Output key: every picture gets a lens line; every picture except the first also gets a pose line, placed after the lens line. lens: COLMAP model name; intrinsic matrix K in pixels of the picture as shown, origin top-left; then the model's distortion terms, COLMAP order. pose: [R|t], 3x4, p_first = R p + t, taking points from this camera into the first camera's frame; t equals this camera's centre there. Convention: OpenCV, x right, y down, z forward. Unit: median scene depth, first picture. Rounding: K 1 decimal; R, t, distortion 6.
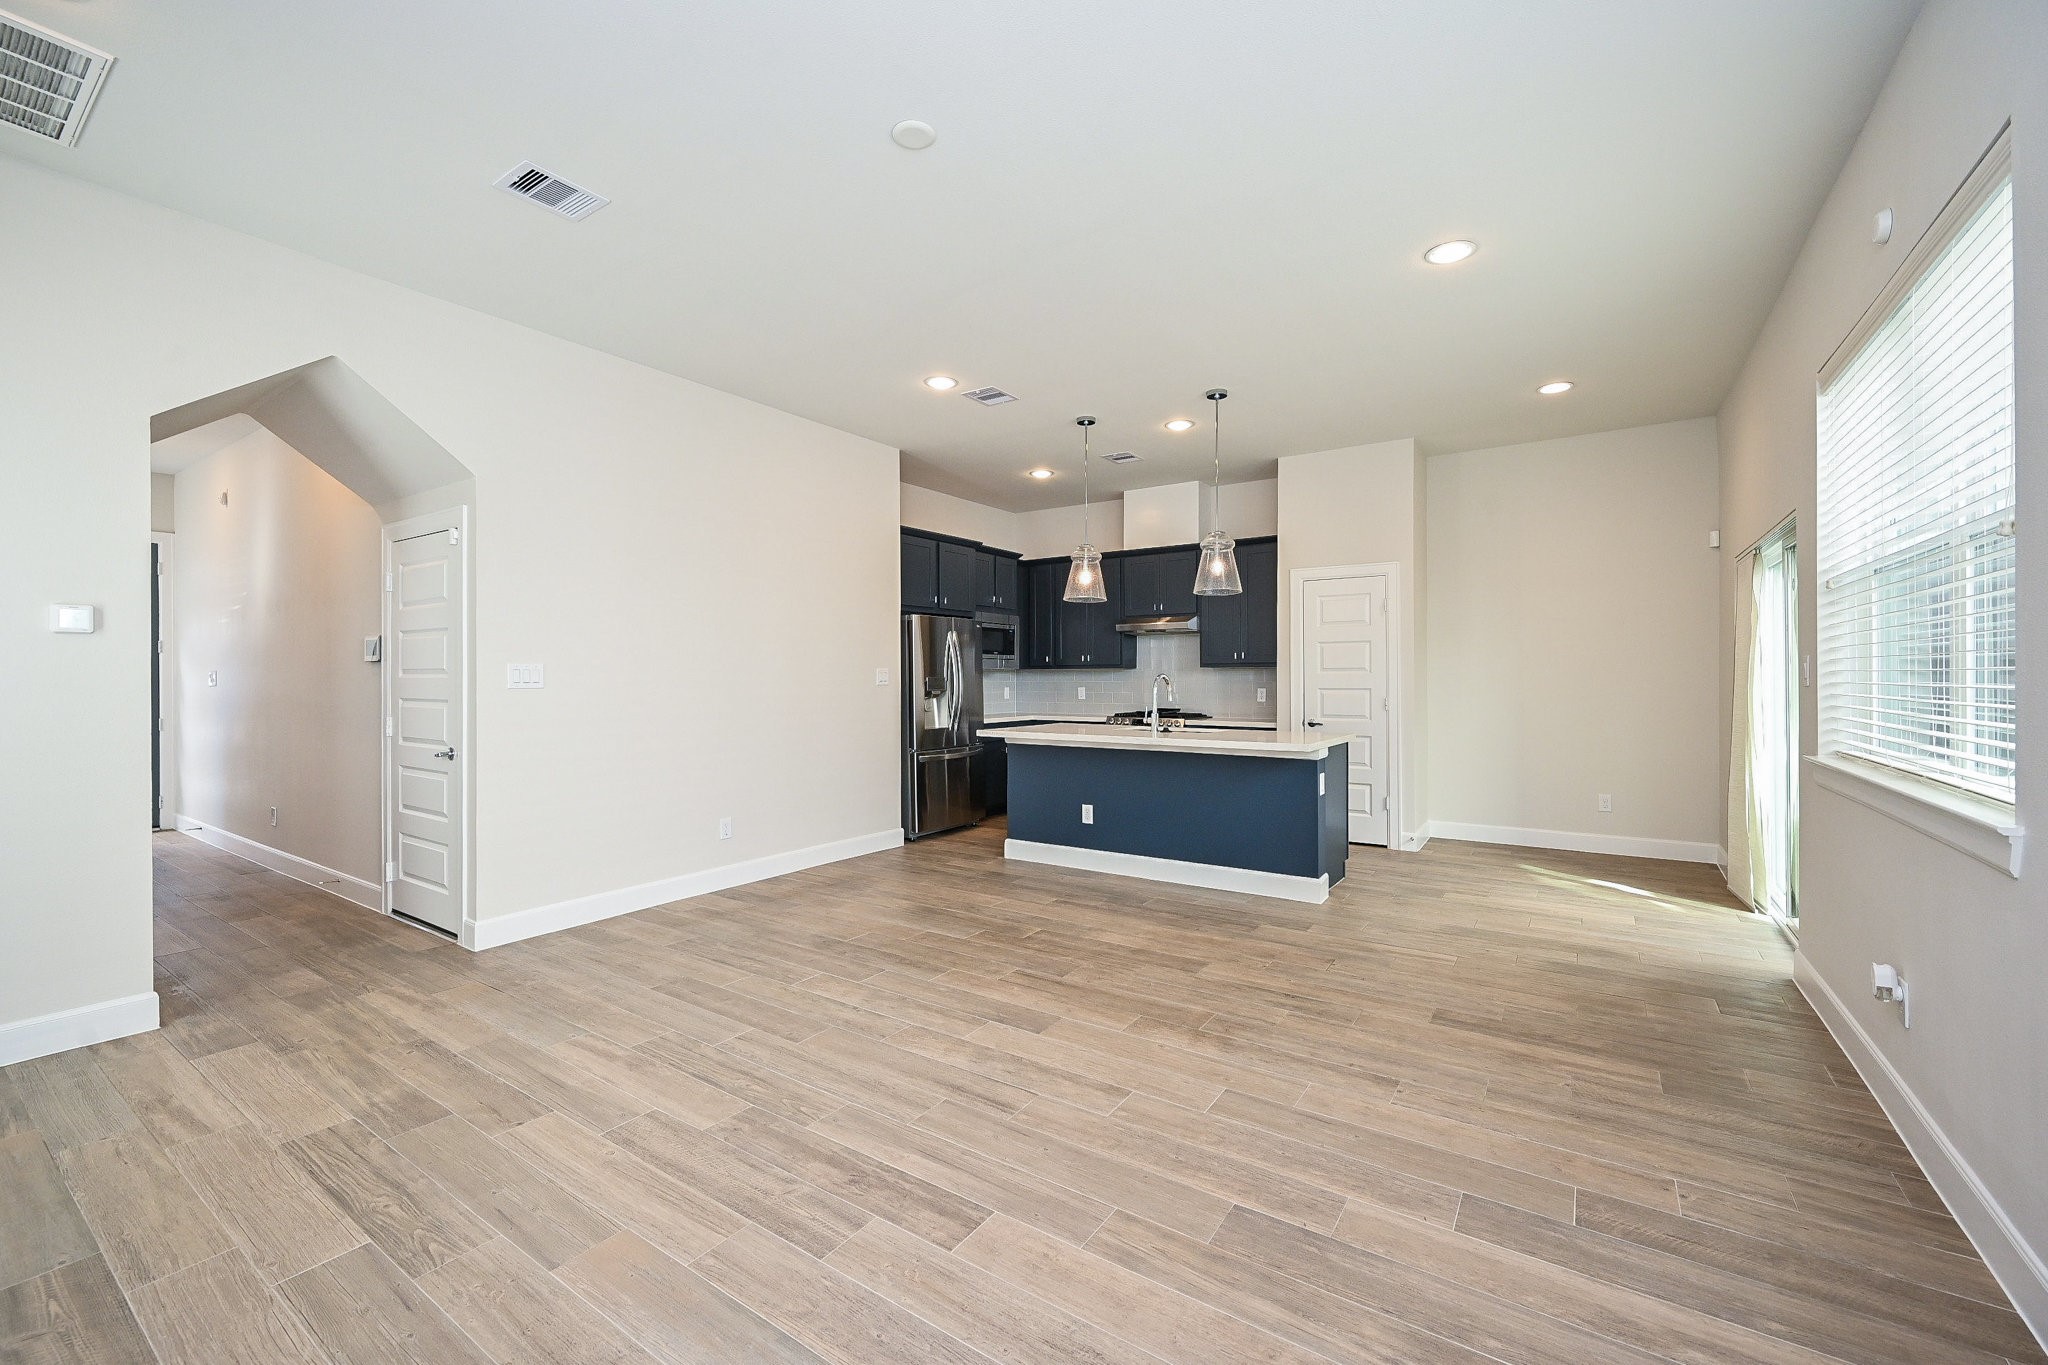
lens RADIAL K [[826.3, 0, 1018.0], [0, 826.3, 681.2], [0, 0, 1]] dist [-0.004849, -0.000114]
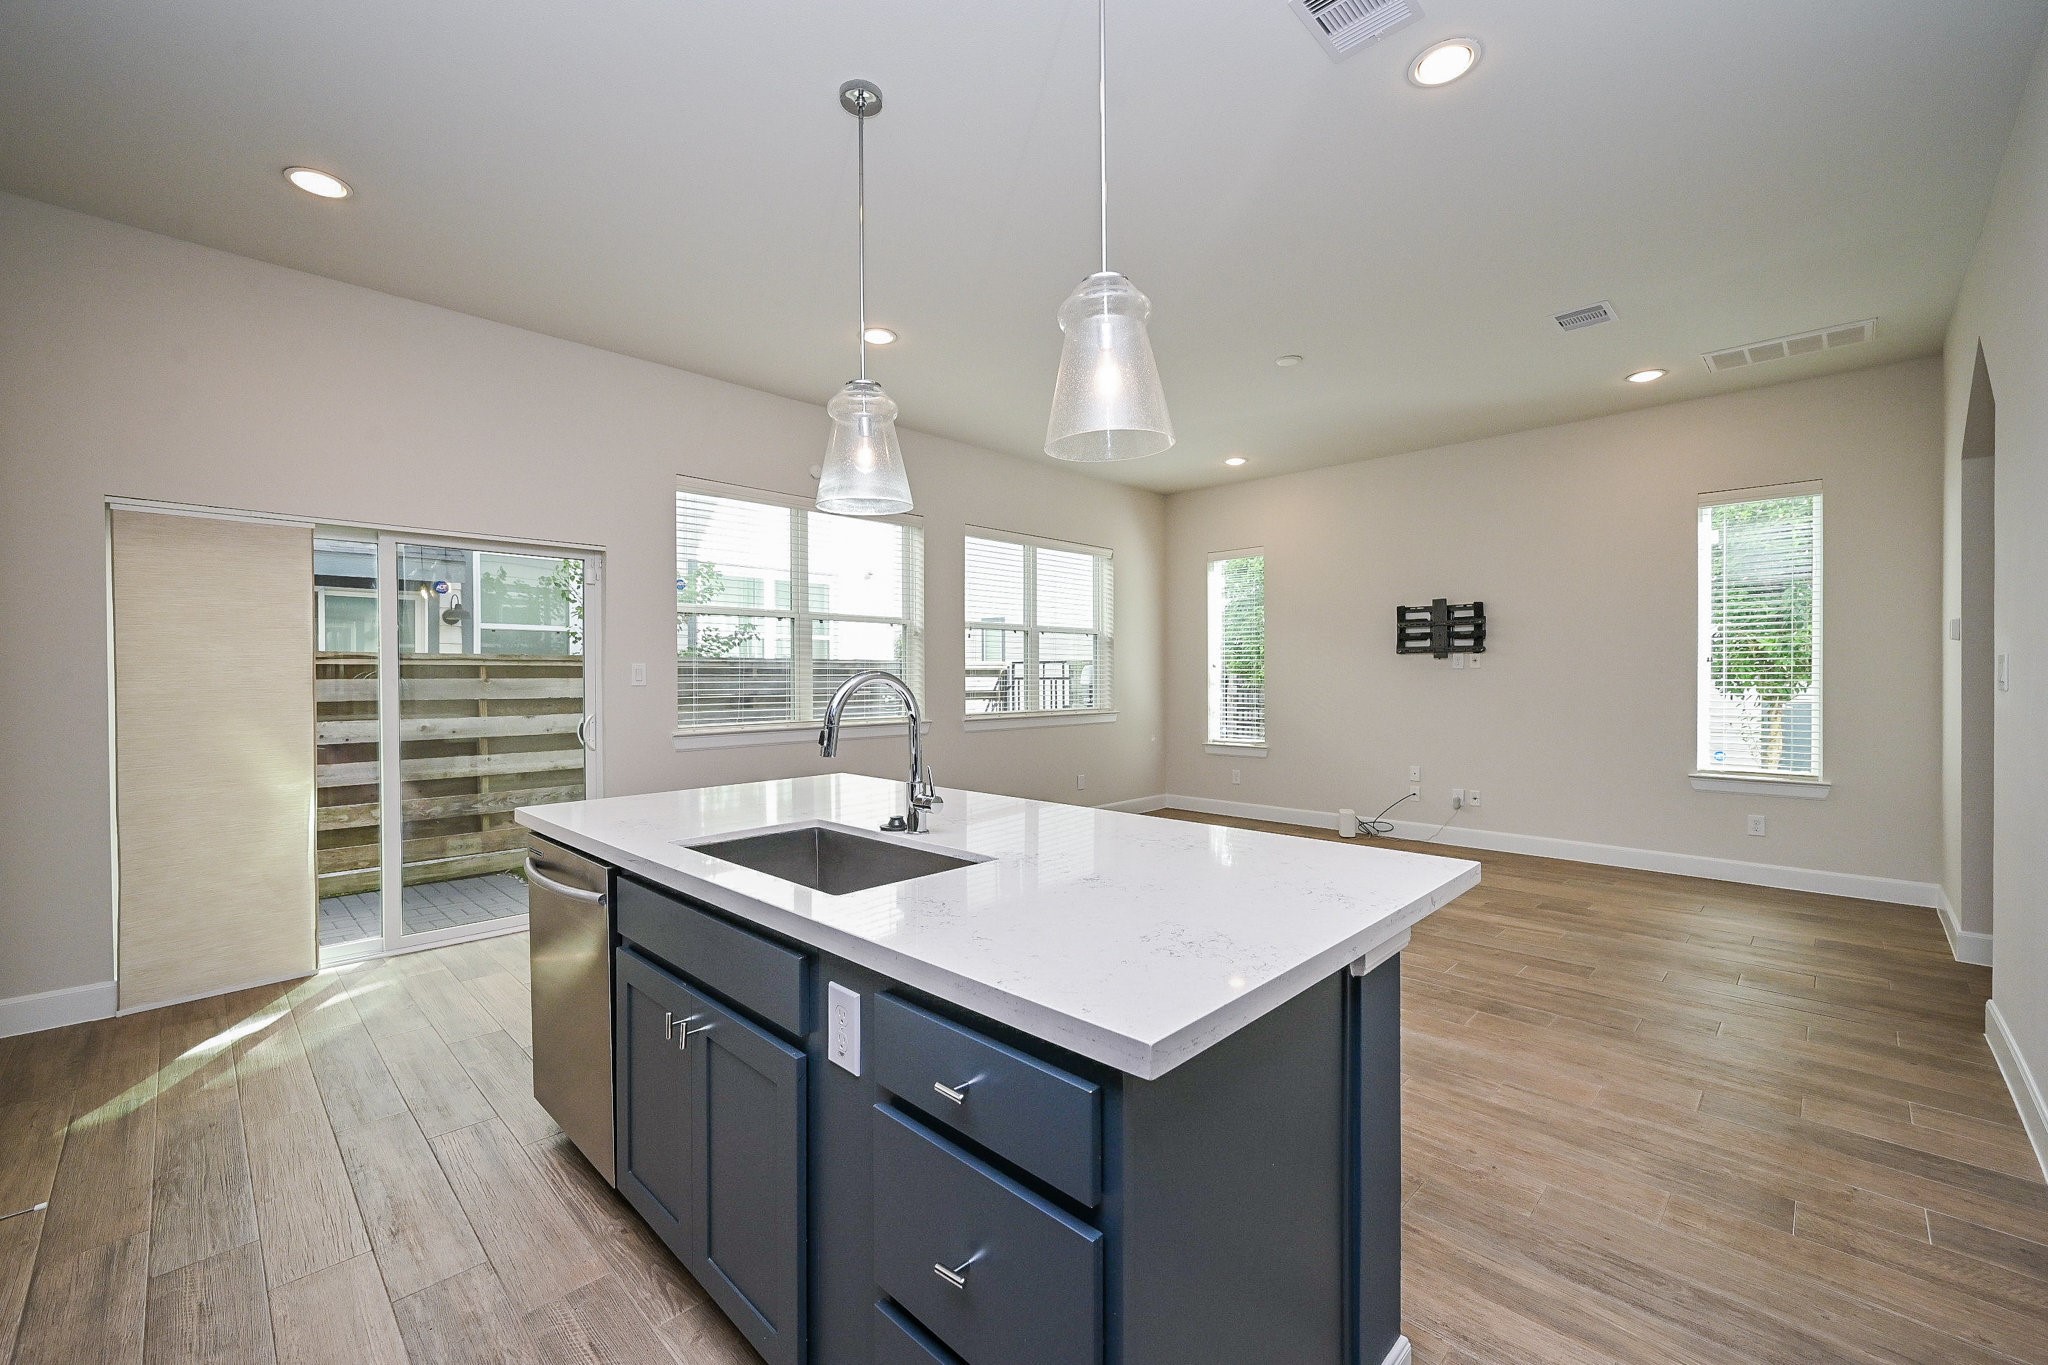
lens RADIAL K [[826.3, 0, 1028.6], [0, 826.3, 683.3], [0, 0, 1]] dist [-0.004849, -0.000114]
pose [[-0.984235, 0.011359, 0.176498, 0.089260], [0.012189, 0.999919, 0.003622, -0.014641], [-0.176443, 0.005716, -0.984294, 2.143558]]
